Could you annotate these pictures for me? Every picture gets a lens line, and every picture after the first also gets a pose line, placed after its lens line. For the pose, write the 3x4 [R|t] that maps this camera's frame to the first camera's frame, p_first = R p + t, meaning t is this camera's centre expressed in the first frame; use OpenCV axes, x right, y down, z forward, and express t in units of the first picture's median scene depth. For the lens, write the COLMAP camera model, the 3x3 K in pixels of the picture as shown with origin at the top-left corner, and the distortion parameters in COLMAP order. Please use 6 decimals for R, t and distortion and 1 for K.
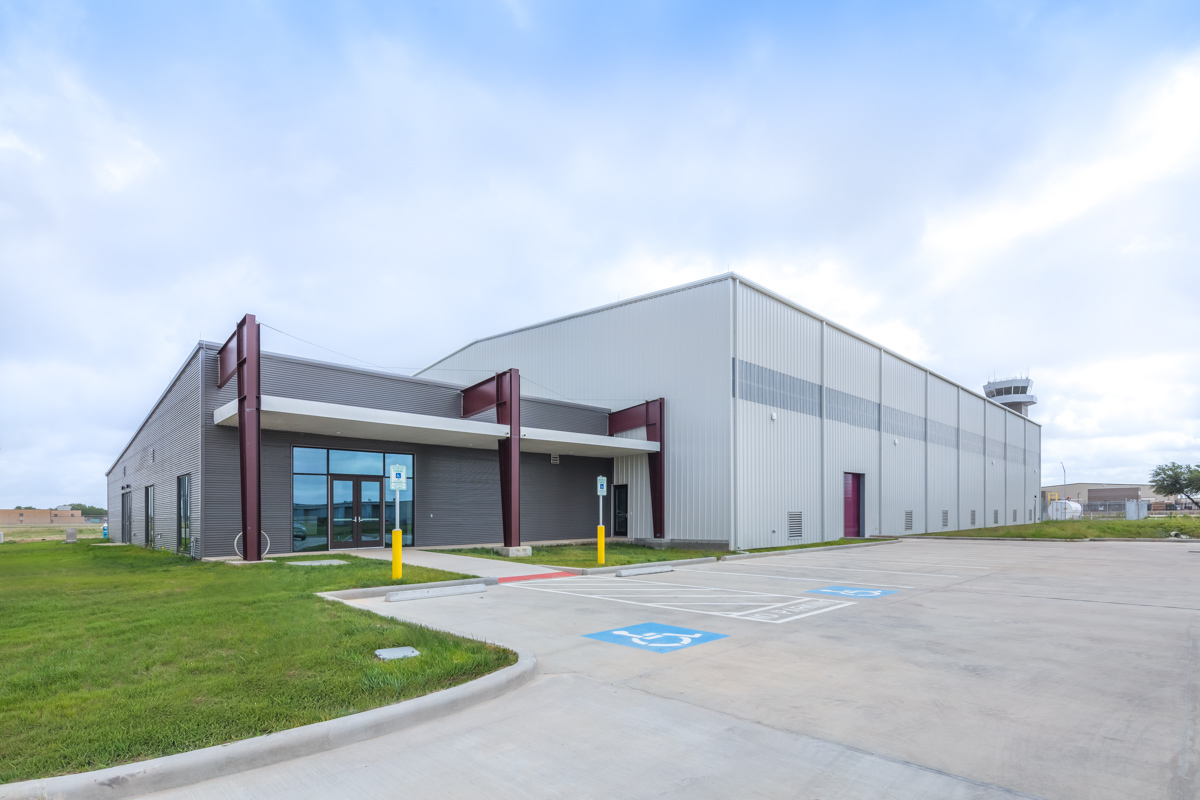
lens RADIAL K [[598.4, 0, 598.6], [0, 598.4, 493.4], [0, 0, 1]] dist [0.003960, -0.000673]
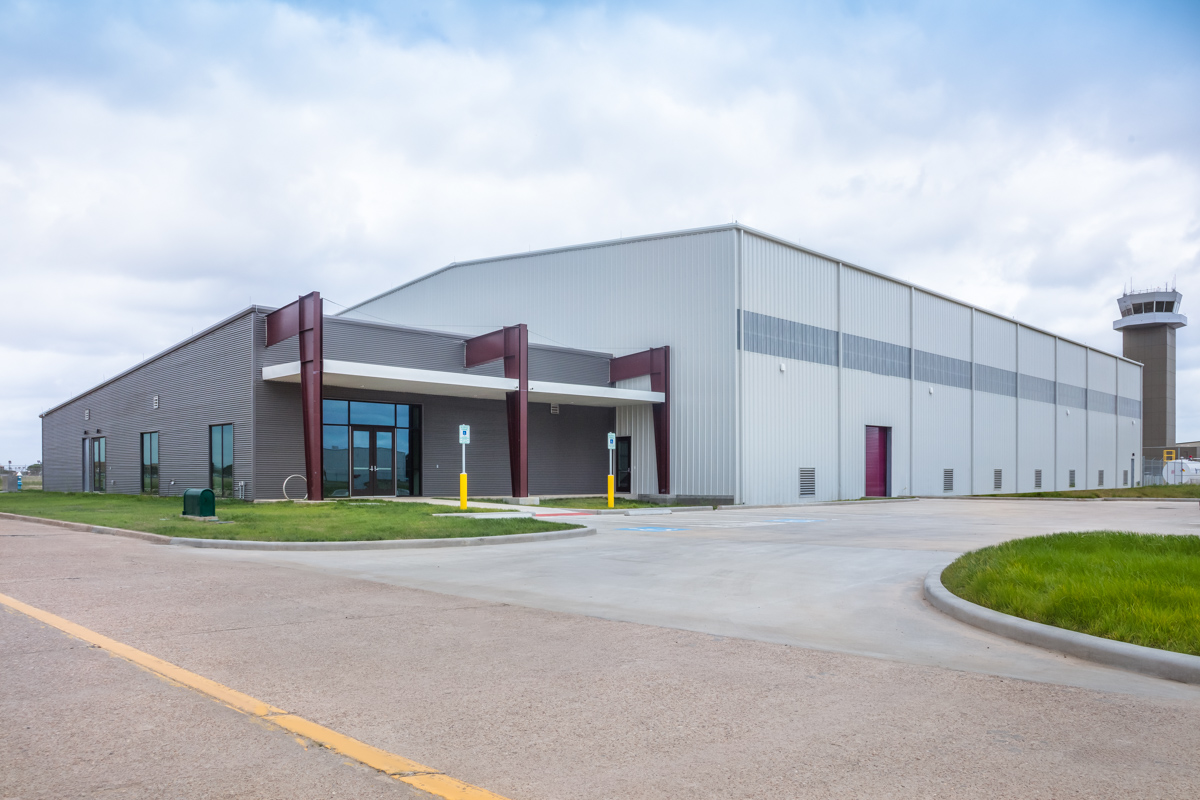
lens RADIAL K [[933.9, 0, 599.7], [0, 933.9, 441.6], [0, 0, 1]] dist [-0.118127, 0.086837]
pose [[0.999517, 0.013164, 0.028147, -0.040871], [-0.013166, 0.999913, -0.000126, -0.006036], [-0.028146, -0.000244, 0.999604, -0.475330]]
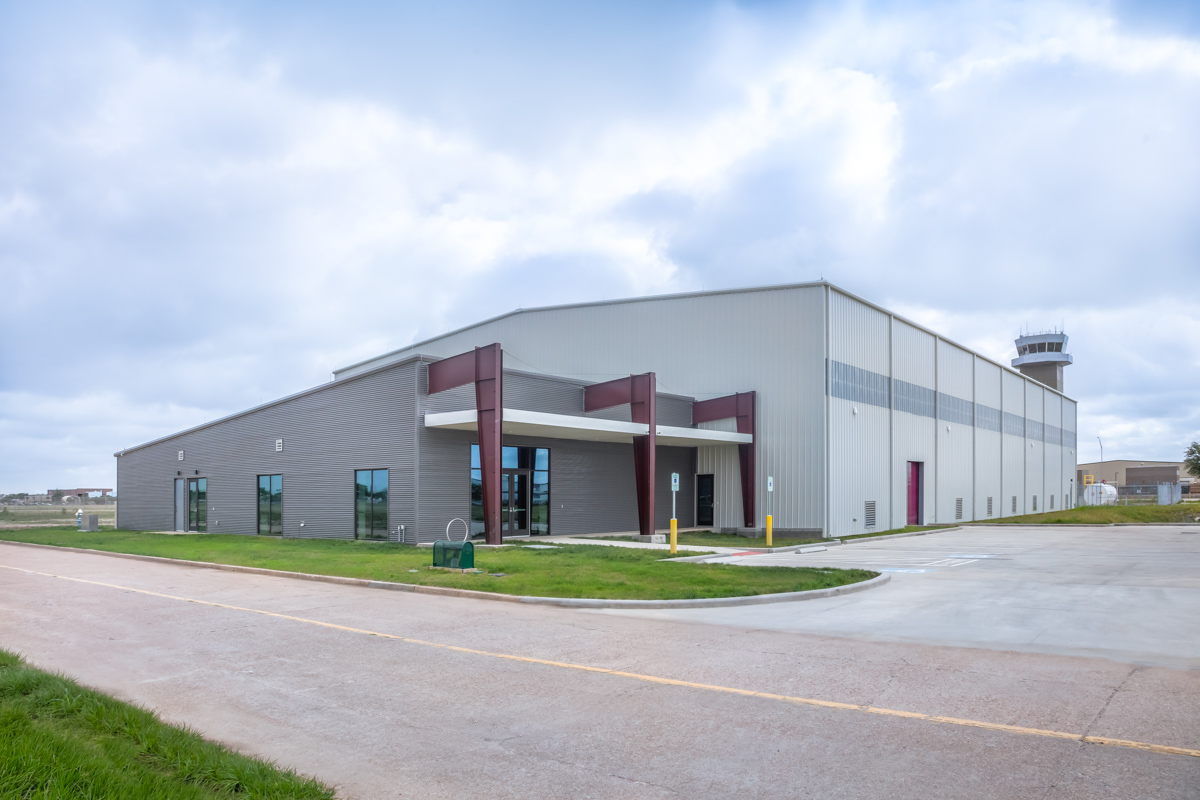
lens RADIAL K [[868.5, 0, 606.5], [0, 868.5, 452.5], [0, 0, 1]] dist [-0.117949, 0.006978]
pose [[0.992448, 0.008856, 0.122348, -0.324899], [-0.006768, 0.999824, -0.017471, -0.025751], [-0.122481, 0.016511, 0.992333, -0.445160]]
